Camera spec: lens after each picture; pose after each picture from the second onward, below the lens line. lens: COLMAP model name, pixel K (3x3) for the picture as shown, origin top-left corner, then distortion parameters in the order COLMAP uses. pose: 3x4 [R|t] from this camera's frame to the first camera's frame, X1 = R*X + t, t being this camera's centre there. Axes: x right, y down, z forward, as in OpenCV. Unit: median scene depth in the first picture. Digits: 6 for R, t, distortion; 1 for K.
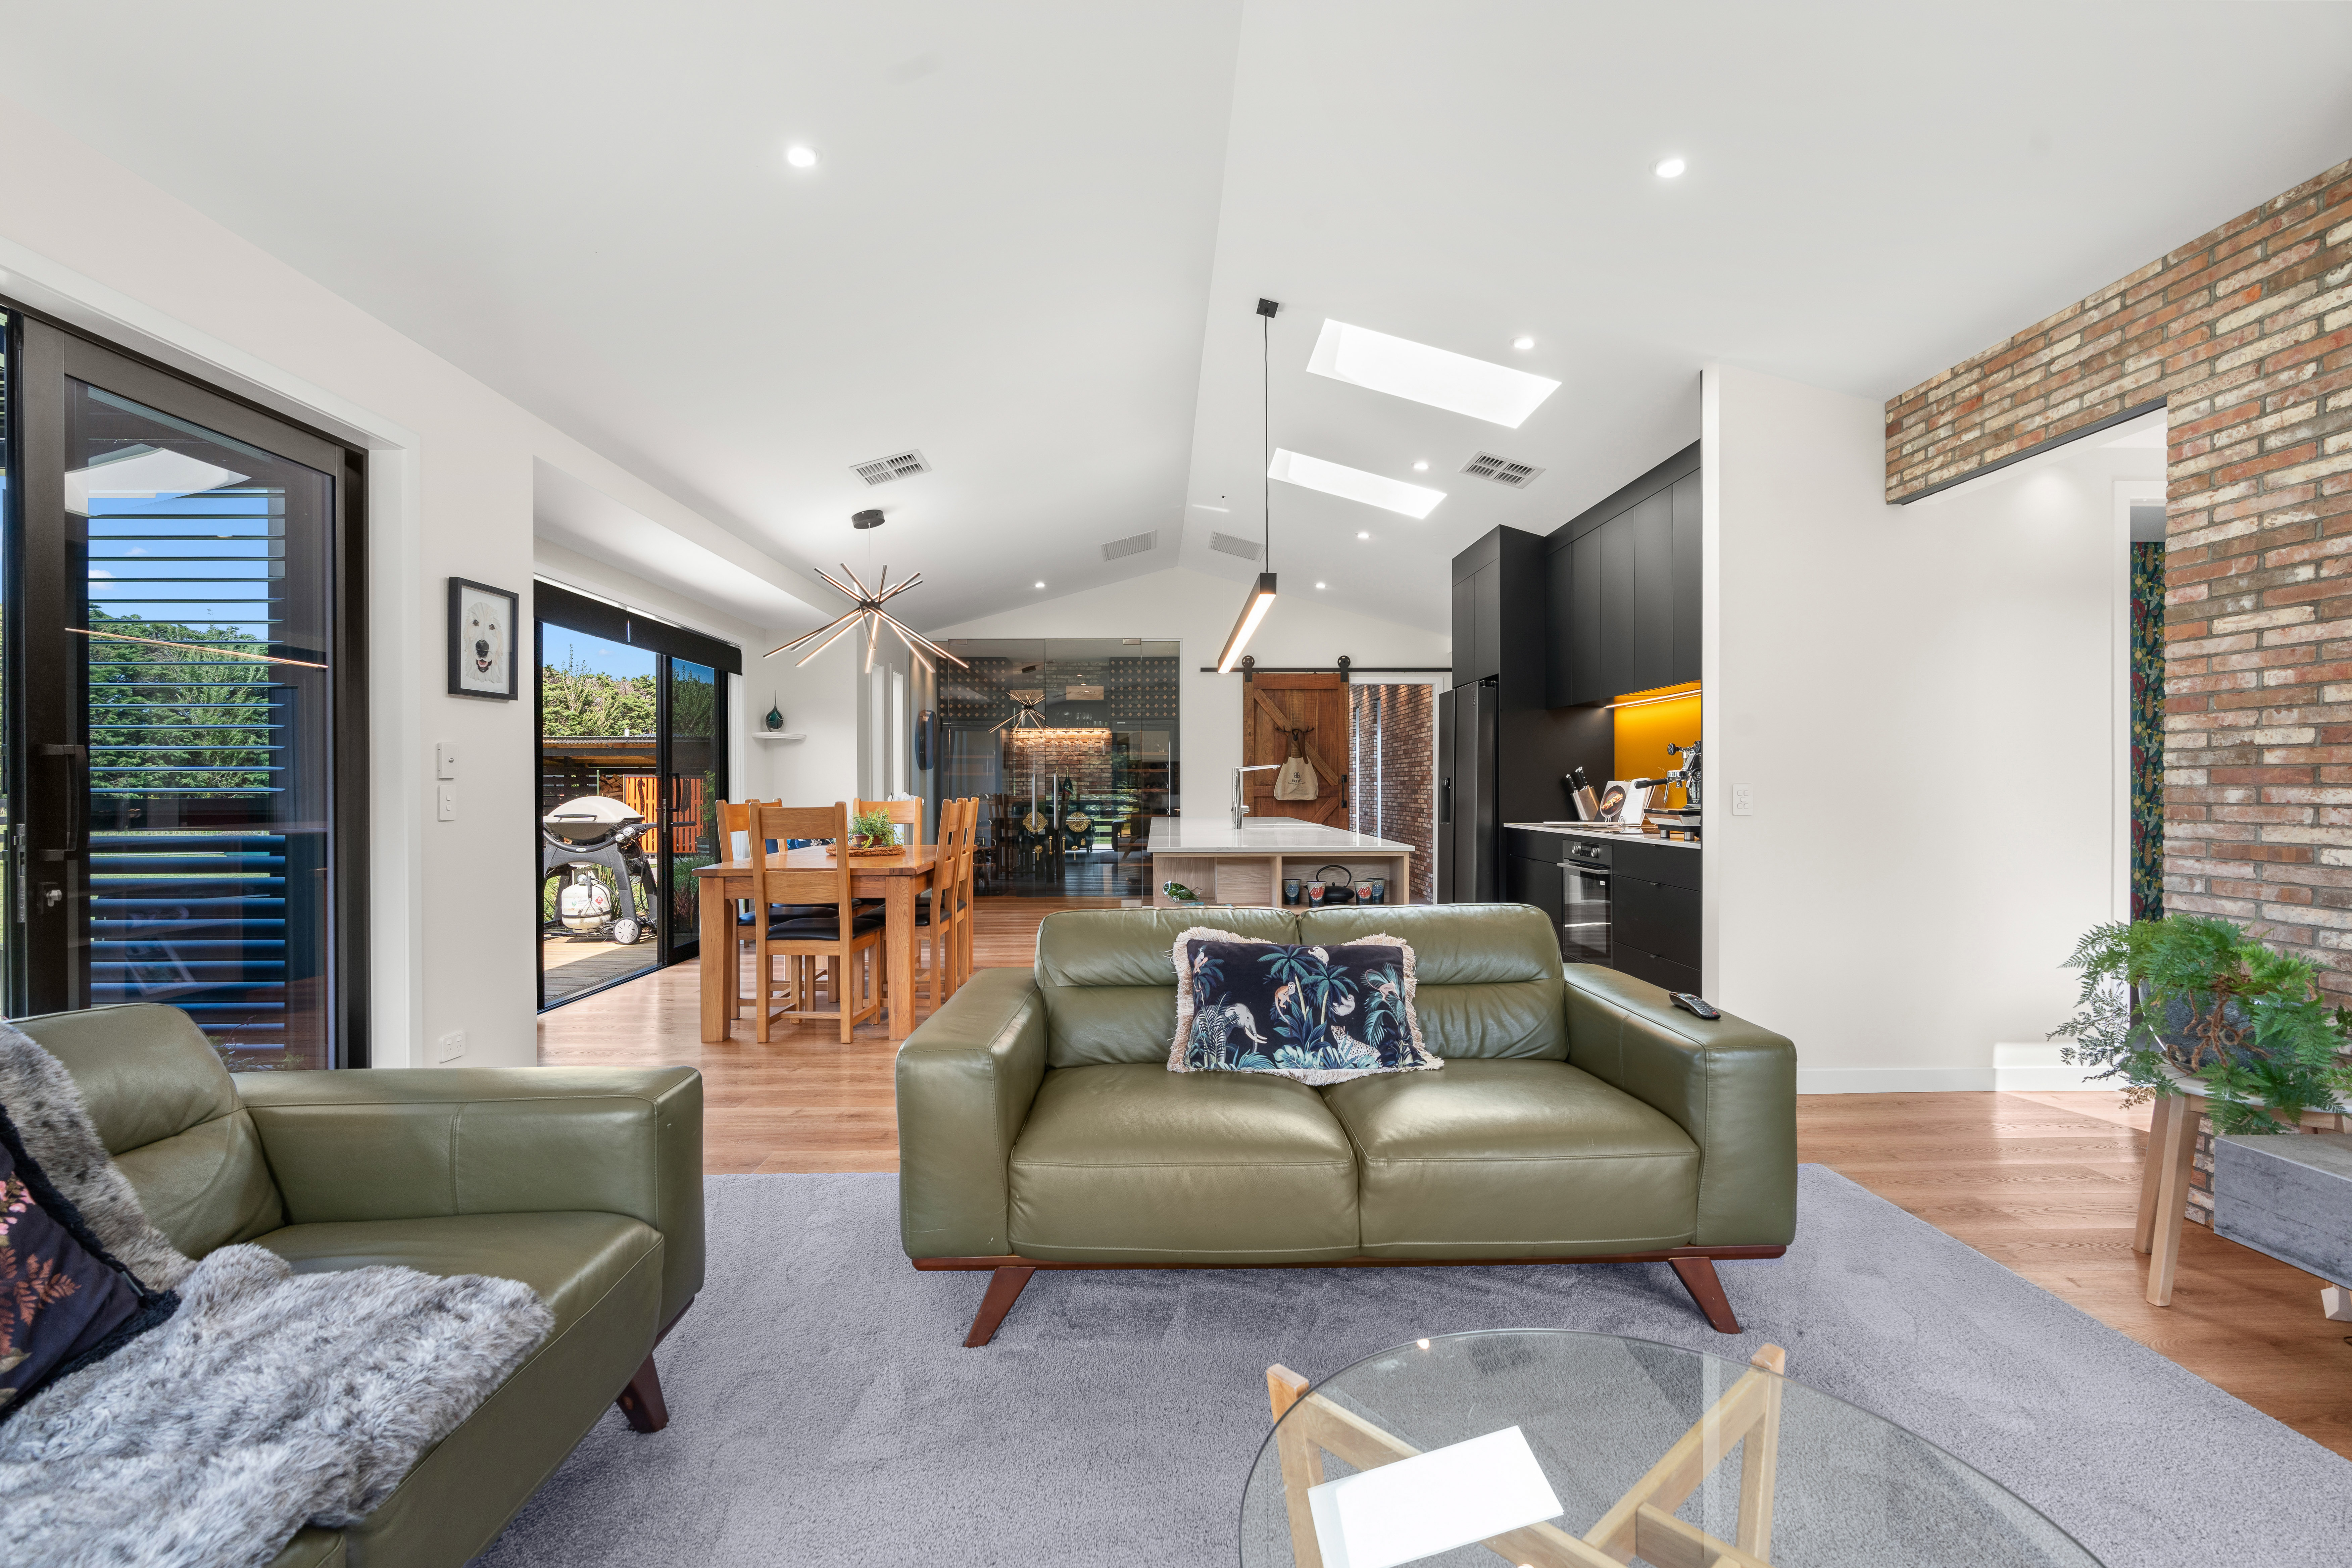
lens RADIAL K [[1060.4, 0, 1180.5], [0, 1060.4, 787.3], [0, 0, 1]] dist [-0.008339, 0.004084]
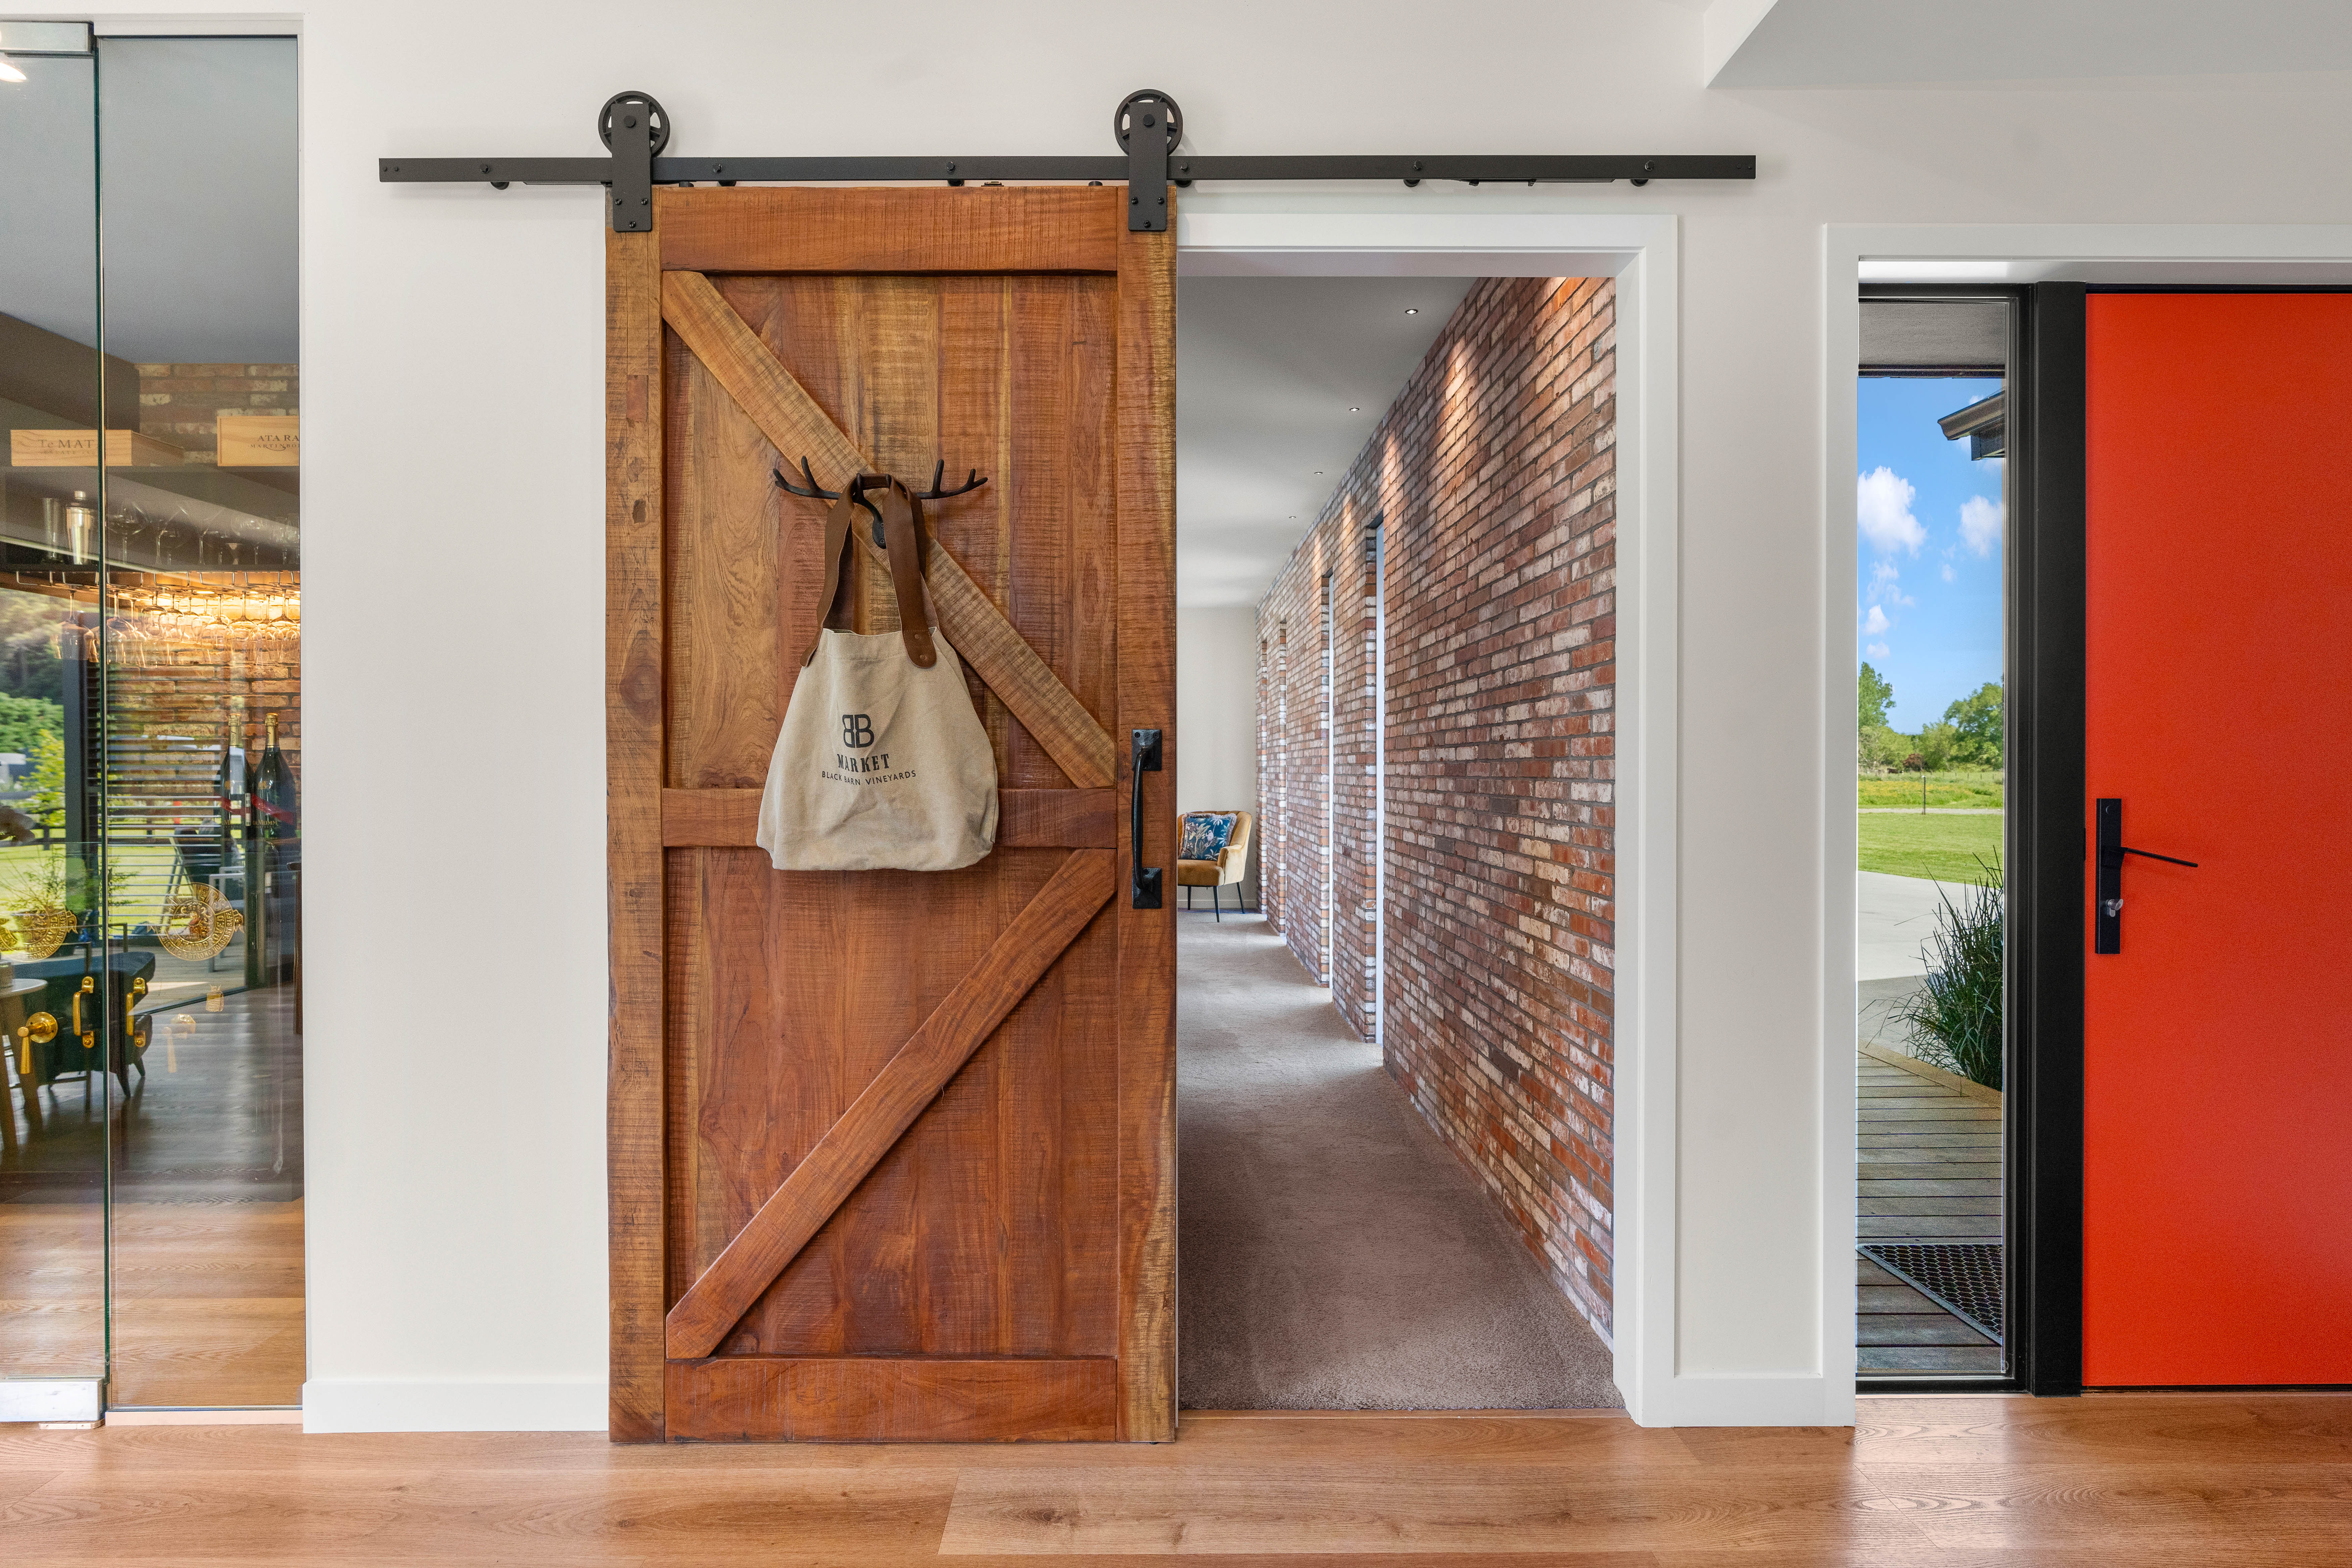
lens RADIAL K [[1198.6, 0, 1155.3], [0, 1198.6, 774.5], [0, 0, 1]] dist [0.001331, -0.000217]
pose [[0.999589, 0.000404, -0.028681, 0.570149], [-0.000304, 0.999994, 0.003492, -0.016014], [0.028682, -0.003482, 0.999583, 2.782028]]
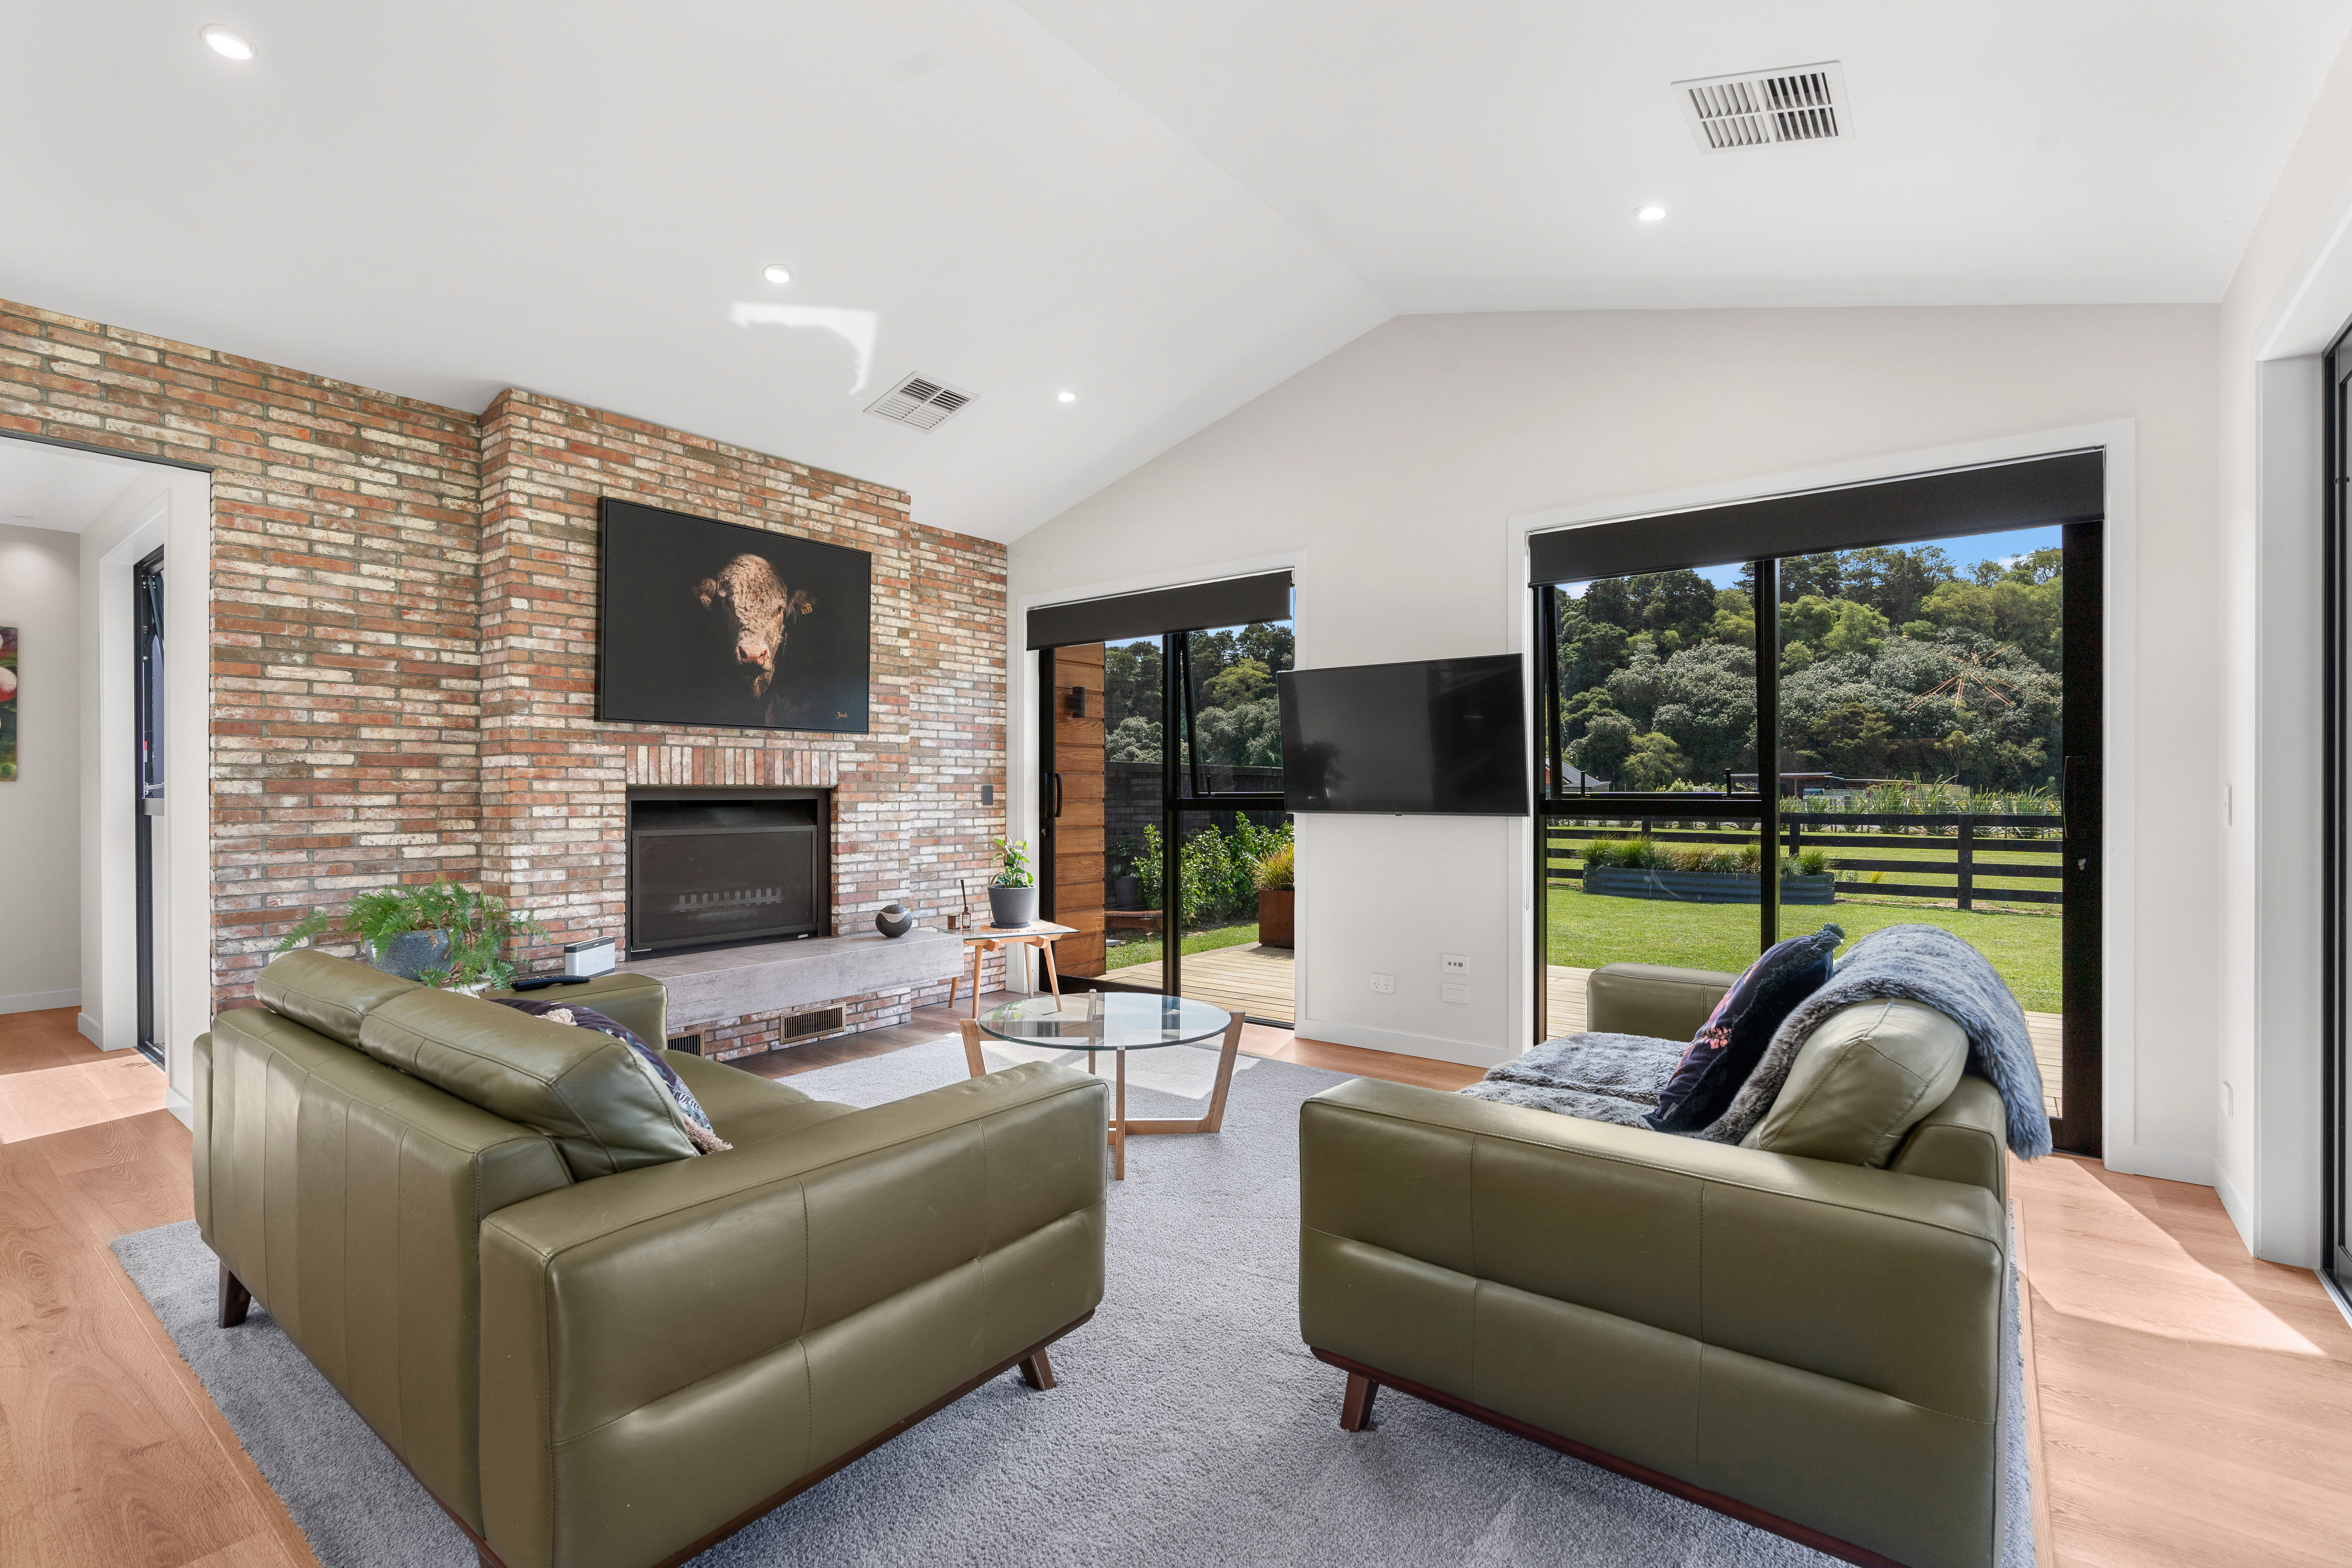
lens RADIAL K [[1060.4, 0, 1180.2], [0, 1060.4, 788.1], [0, 0, 1]] dist [-0.008339, 0.004084]
pose [[-0.776424, 0.004212, 0.630197, -0.681553], [0.004465, 0.999989, -0.001182, -0.001978], [-0.630195, 0.001896, -0.776435, 1.266521]]
